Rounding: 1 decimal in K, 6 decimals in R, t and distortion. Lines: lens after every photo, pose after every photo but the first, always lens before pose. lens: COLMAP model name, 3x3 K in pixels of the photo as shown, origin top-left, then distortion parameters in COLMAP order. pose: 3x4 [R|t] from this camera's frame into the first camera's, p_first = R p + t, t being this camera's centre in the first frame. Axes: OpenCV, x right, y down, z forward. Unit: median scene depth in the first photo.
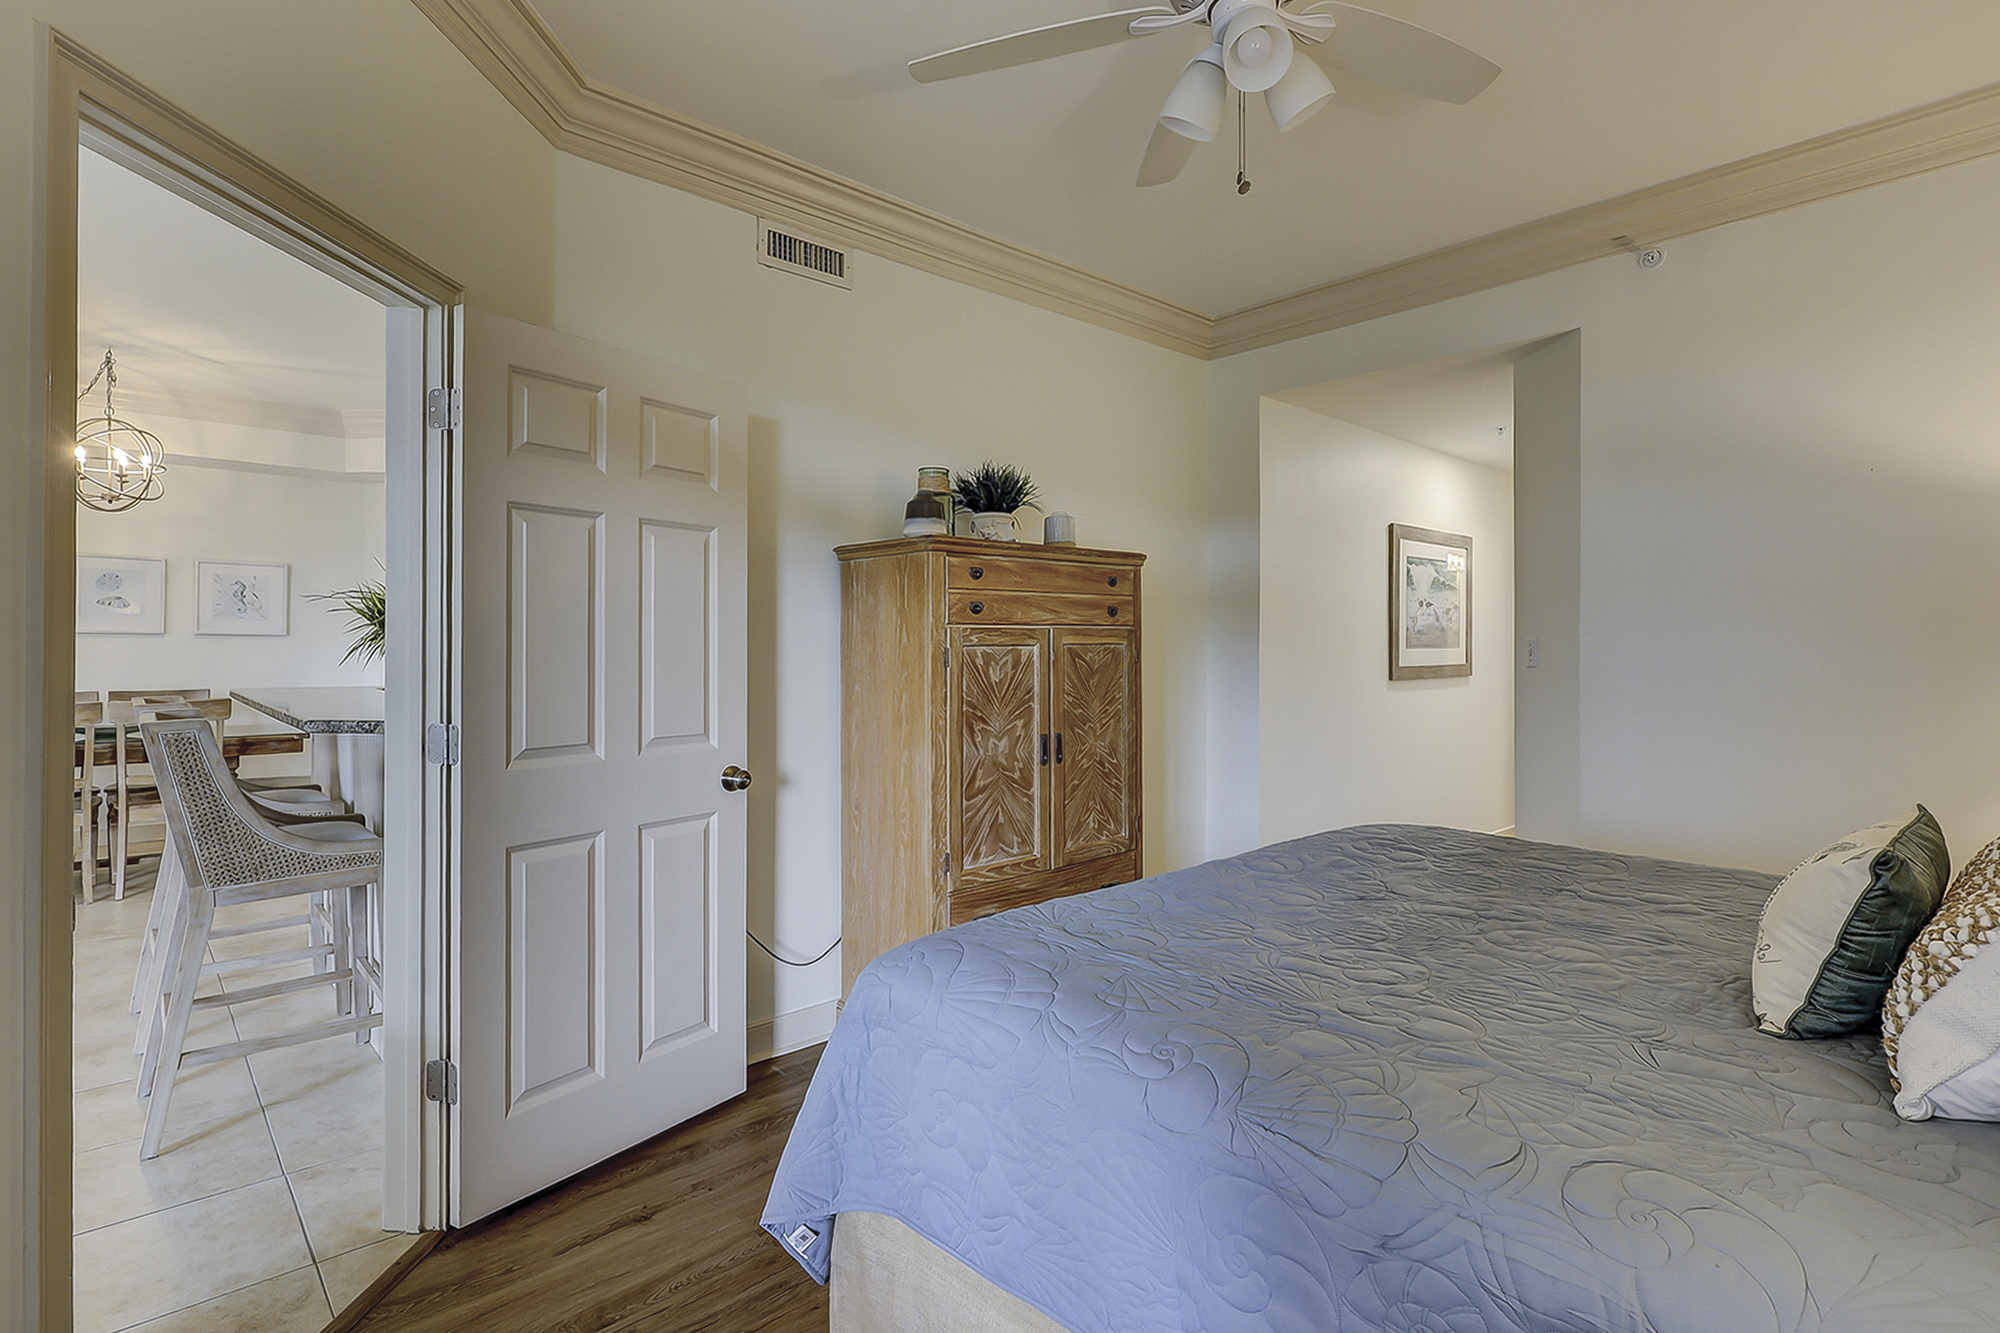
lens RADIAL K [[967.7, 0, 995.4], [0, 967.7, 649.4], [0, 0, 1]] dist [-0.007932, 0.001268]
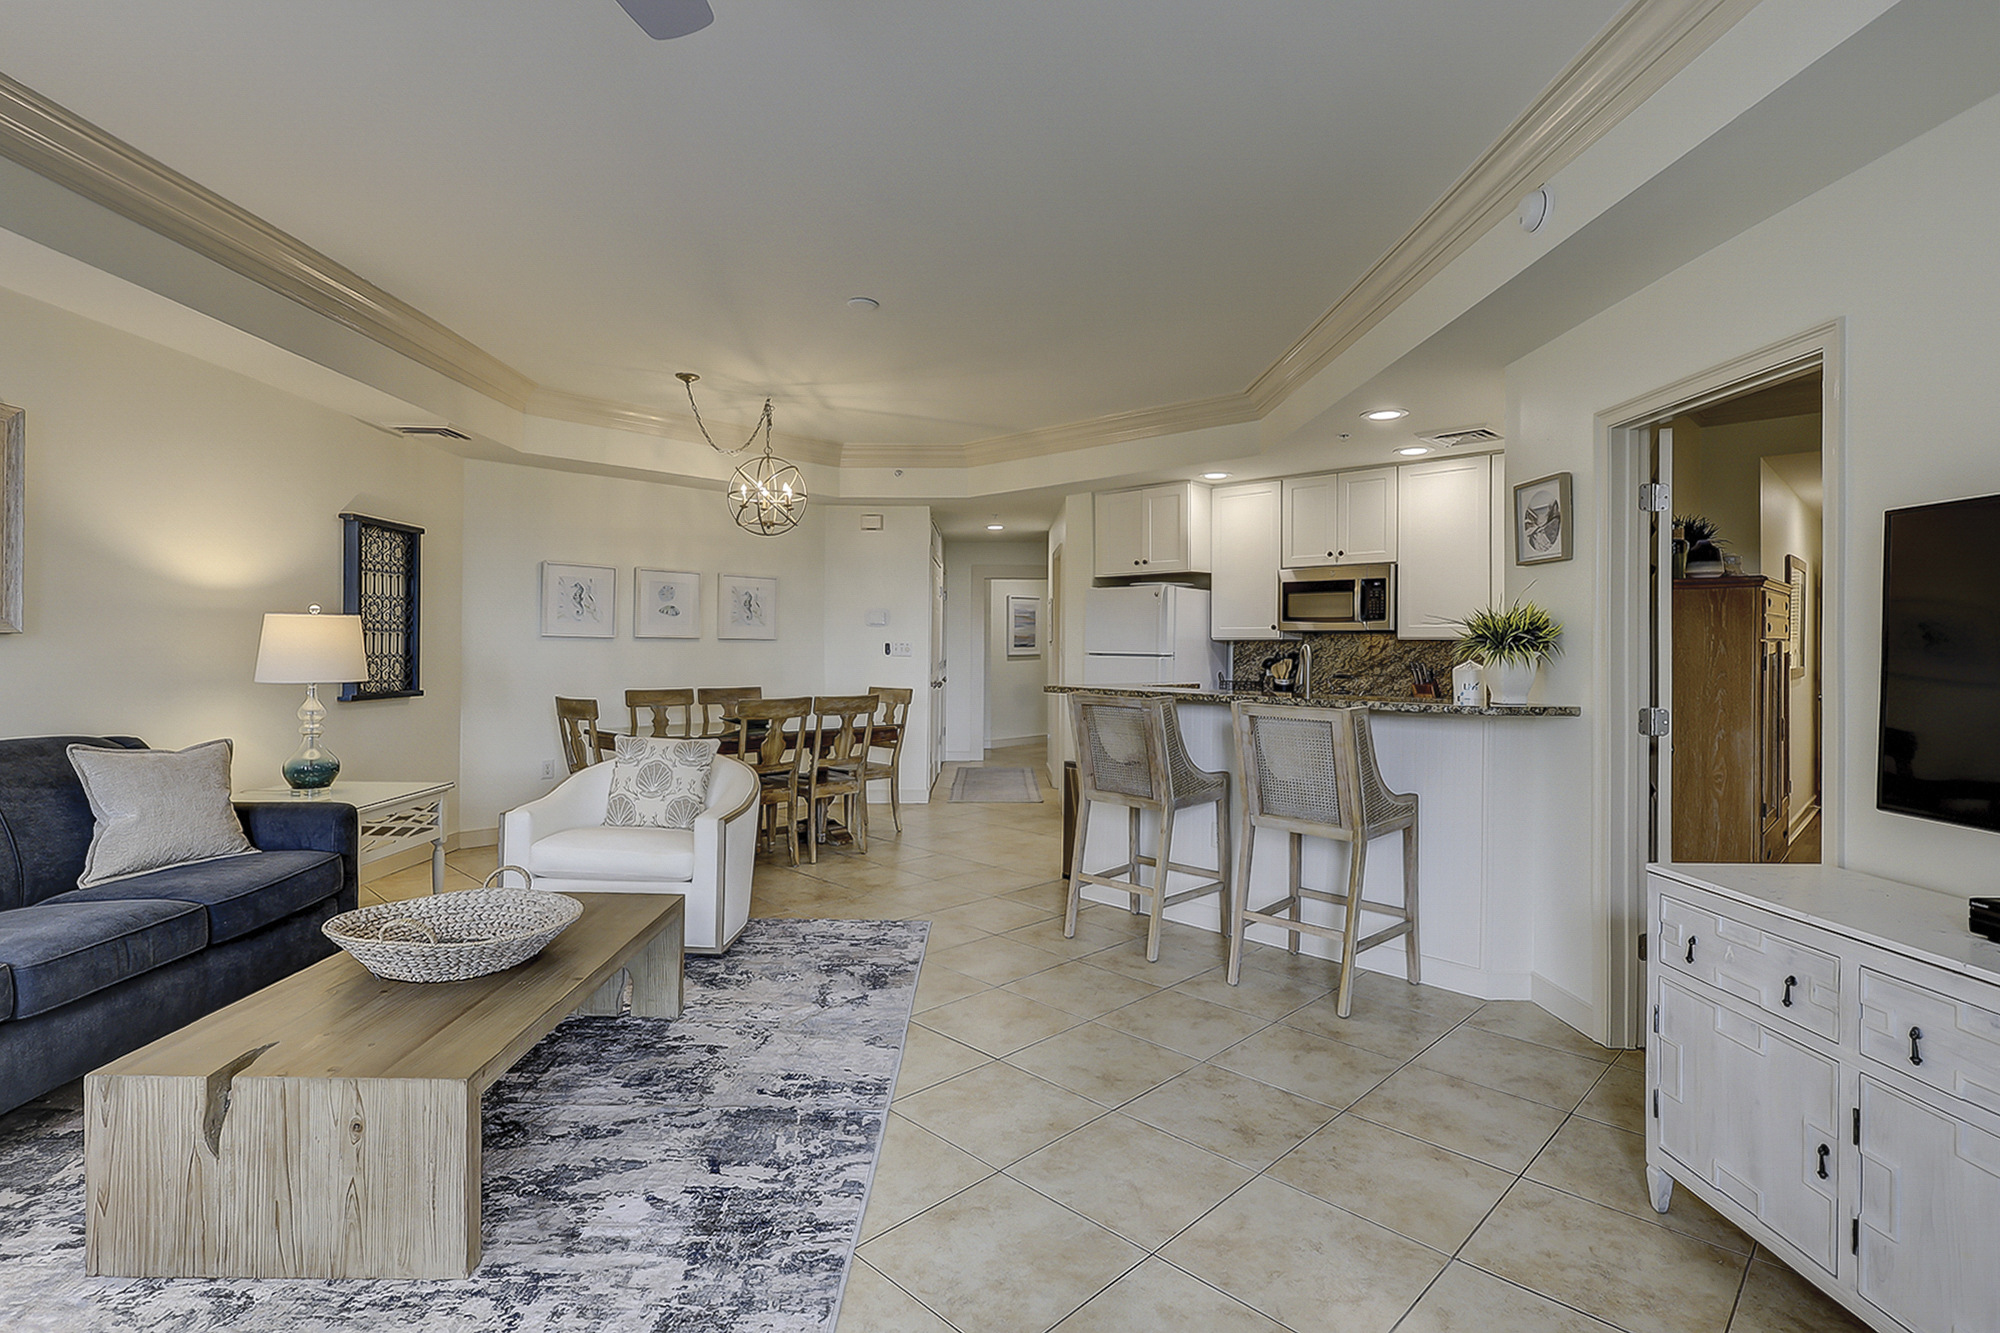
lens RADIAL K [[967.7, 0, 995.4], [0, 967.7, 649.4], [0, 0, 1]] dist [-0.007932, 0.001268]
pose [[0.998694, 0.006774, 0.050647, -1.049771], [-0.006415, 0.999953, -0.007250, 0.005119], [-0.050693, 0.006916, 0.998690, -0.284280]]
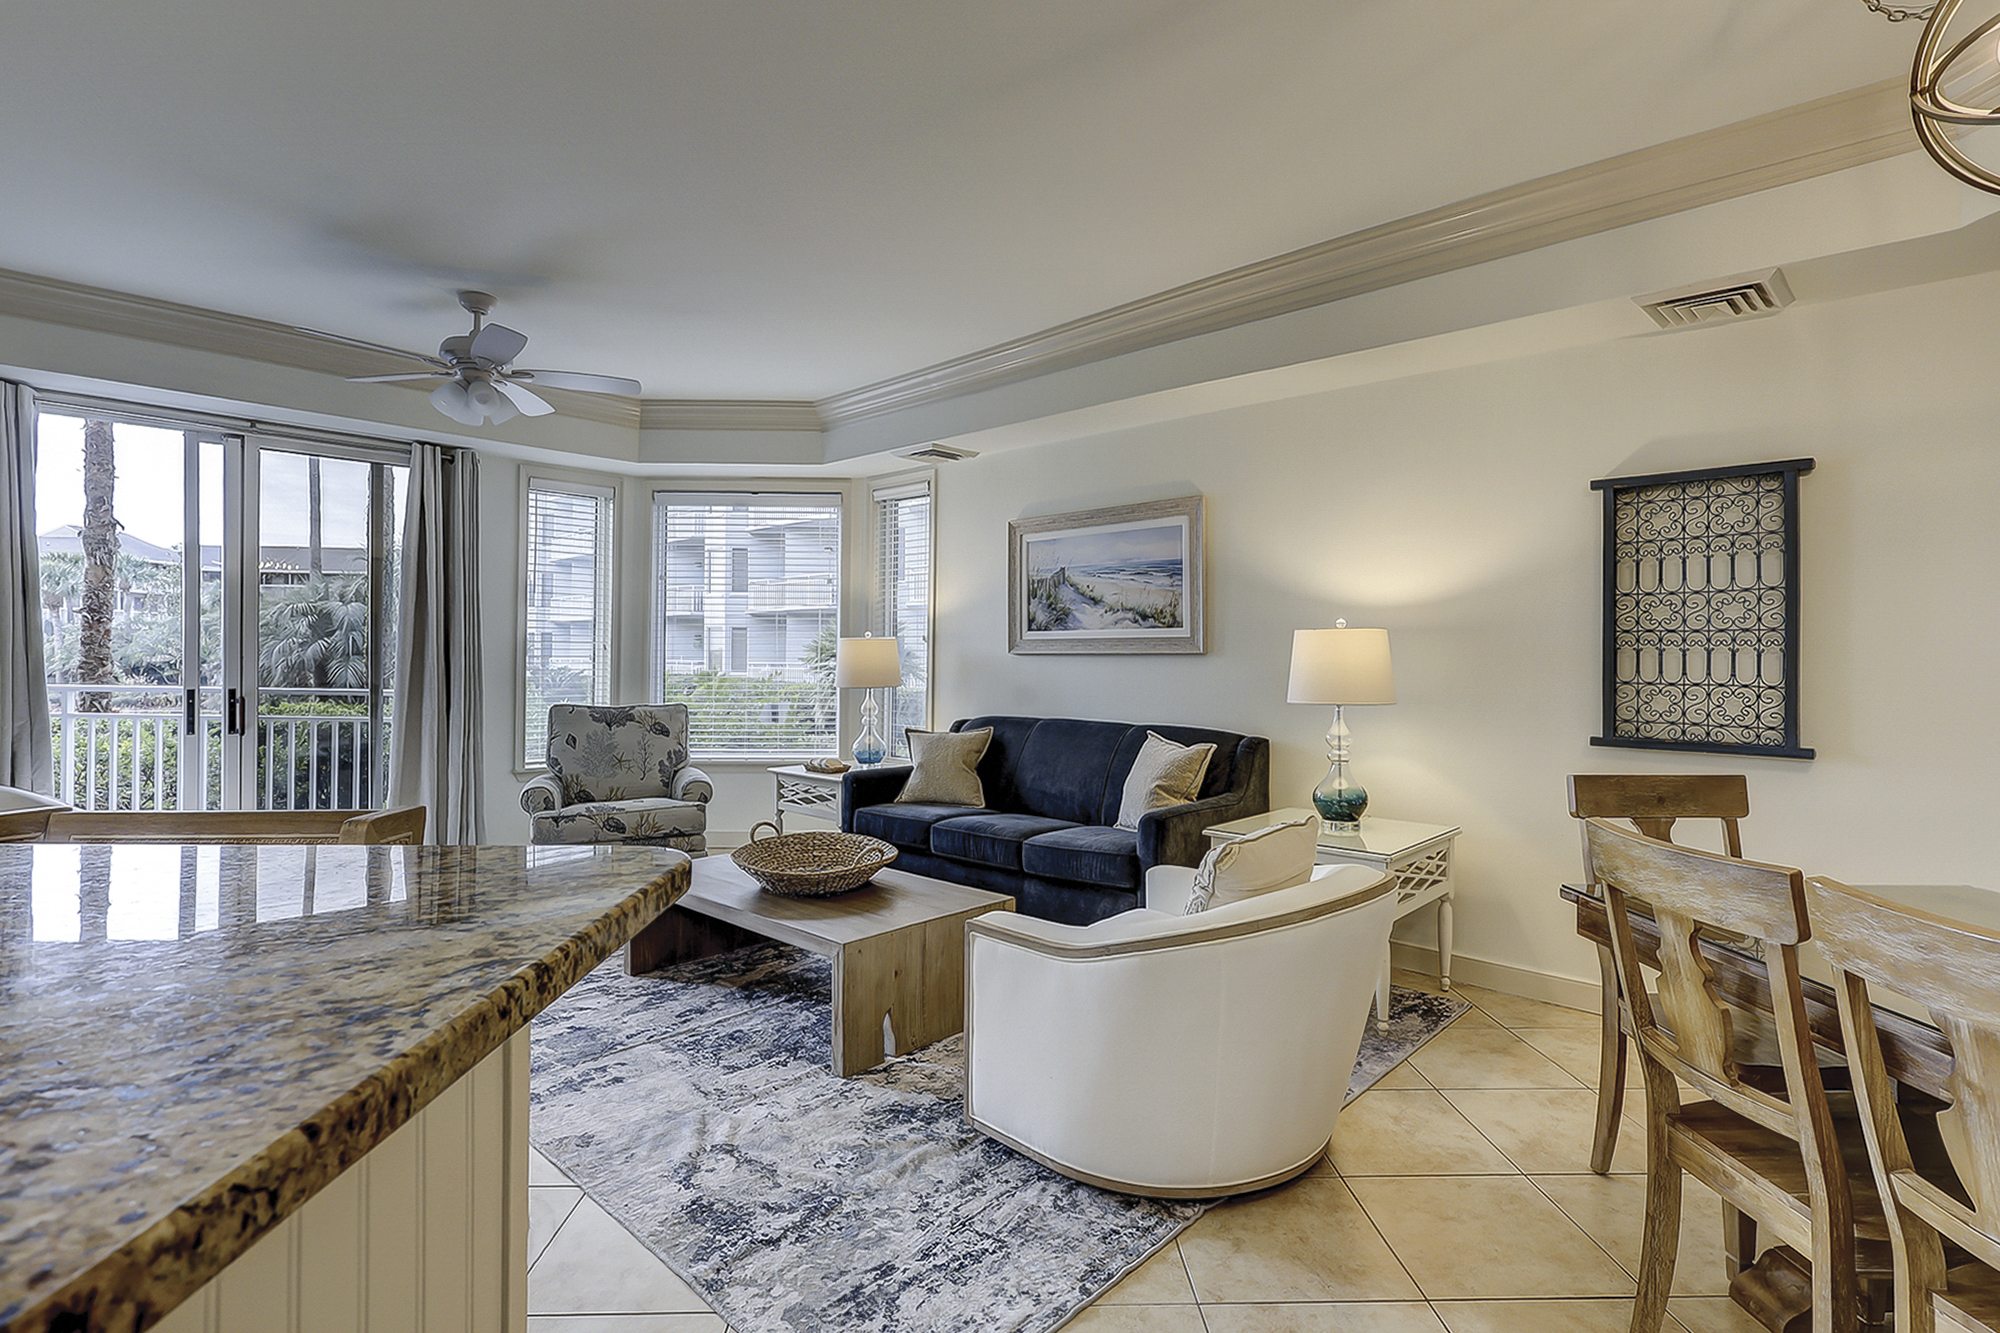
lens RADIAL K [[967.7, 0, 995.4], [0, 967.7, 649.4], [0, 0, 1]] dist [-0.007932, 0.001268]
pose [[-0.658525, -0.013691, -0.752434, -0.755855], [-0.017767, 0.999839, -0.002643, -0.008967], [0.752349, 0.011628, -0.658662, 1.395149]]
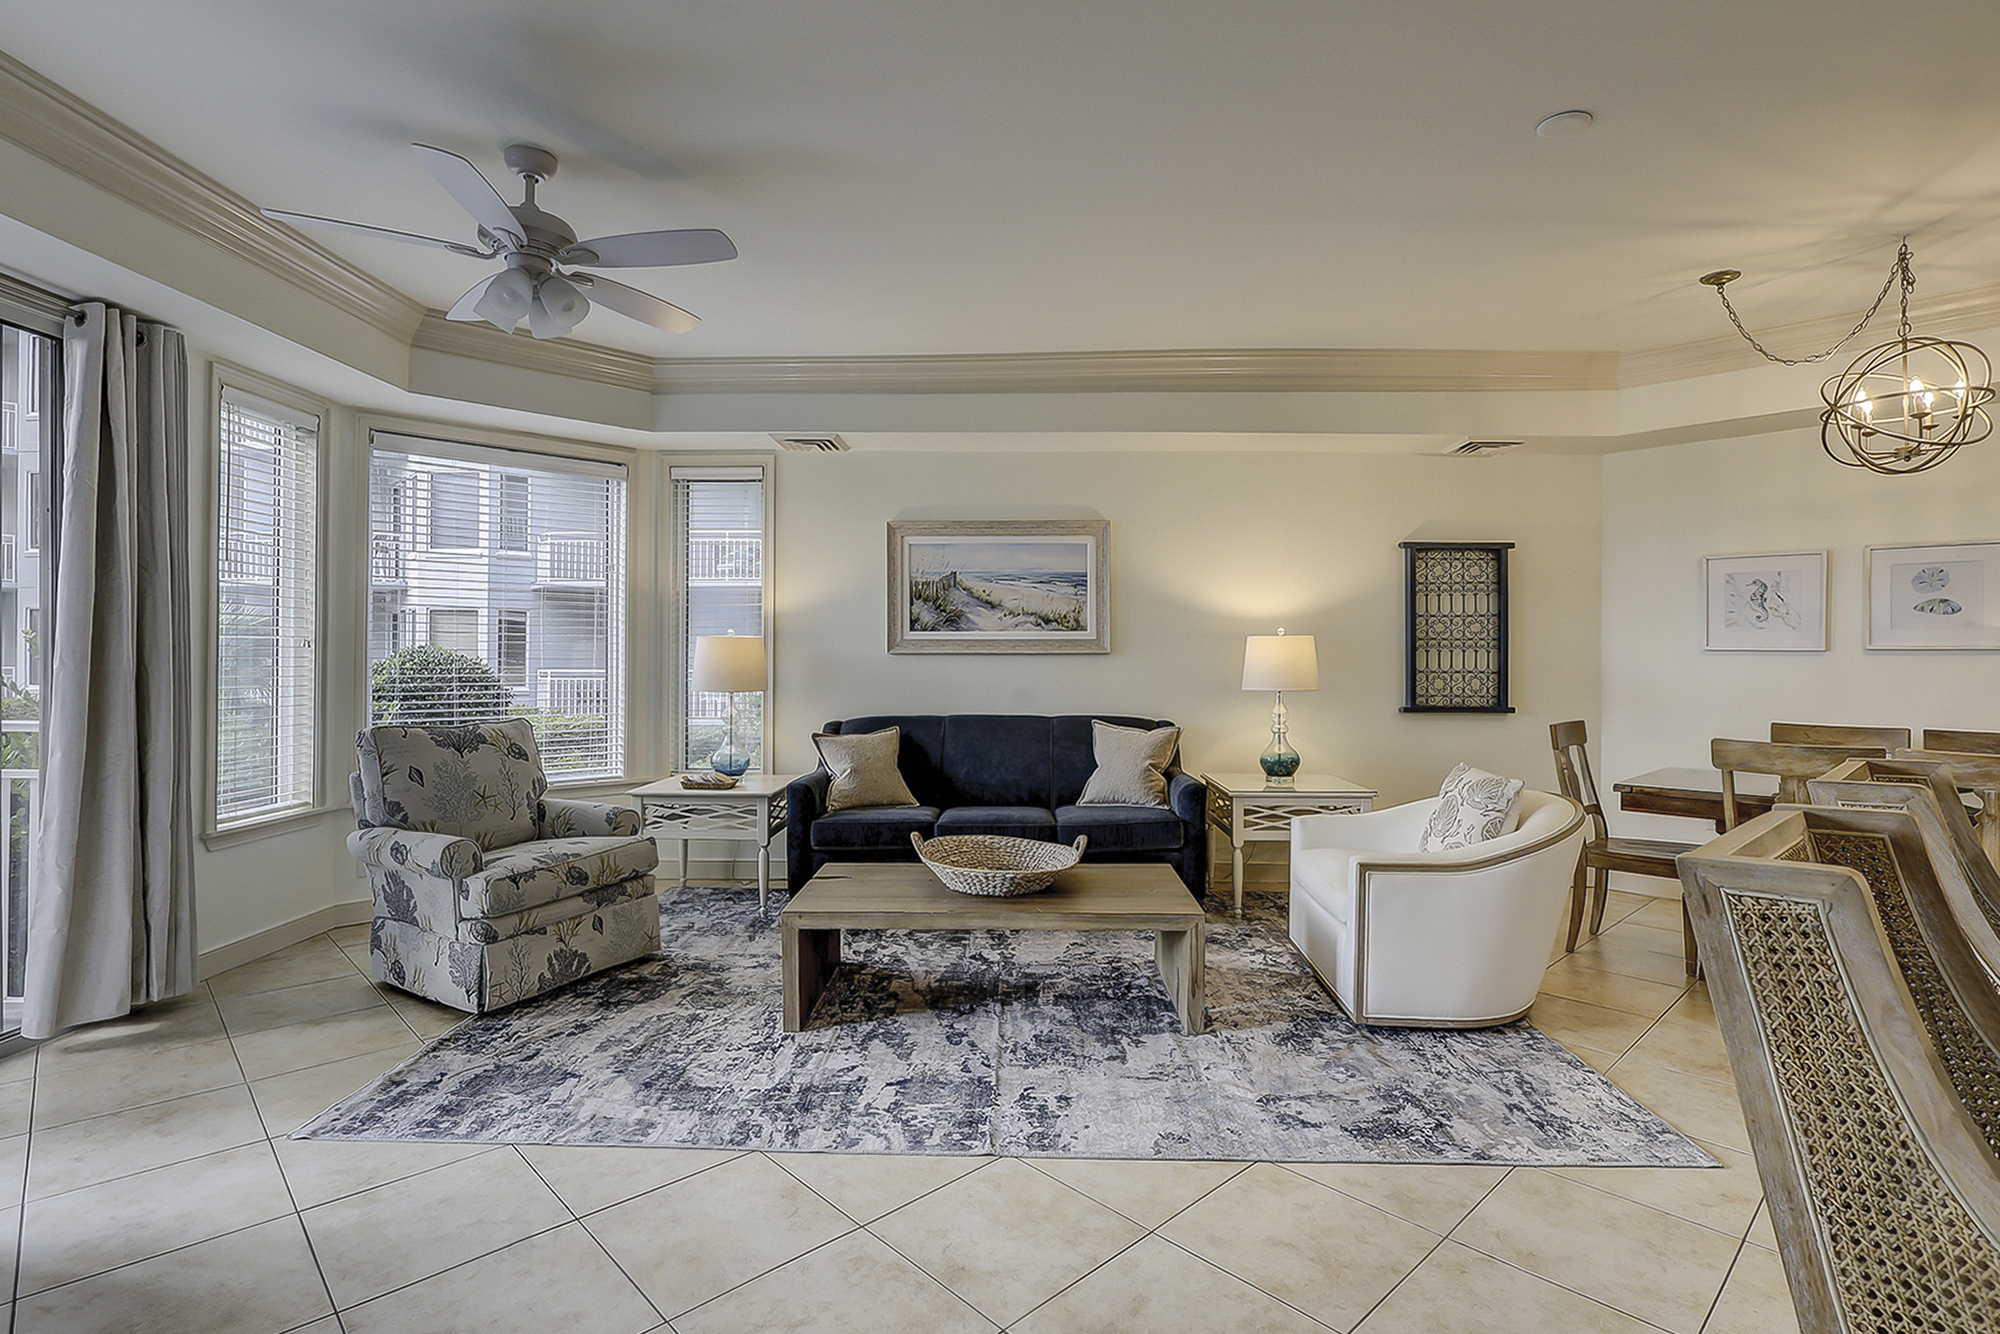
lens RADIAL K [[967.7, 0, 995.4], [0, 967.7, 649.9], [0, 0, 1]] dist [-0.007932, 0.001268]
pose [[0.014978, -0.013432, -0.999798, -0.356952], [-0.014270, 0.999805, -0.013646, 0.007446], [0.999786, 0.014472, 0.014784, 0.504457]]
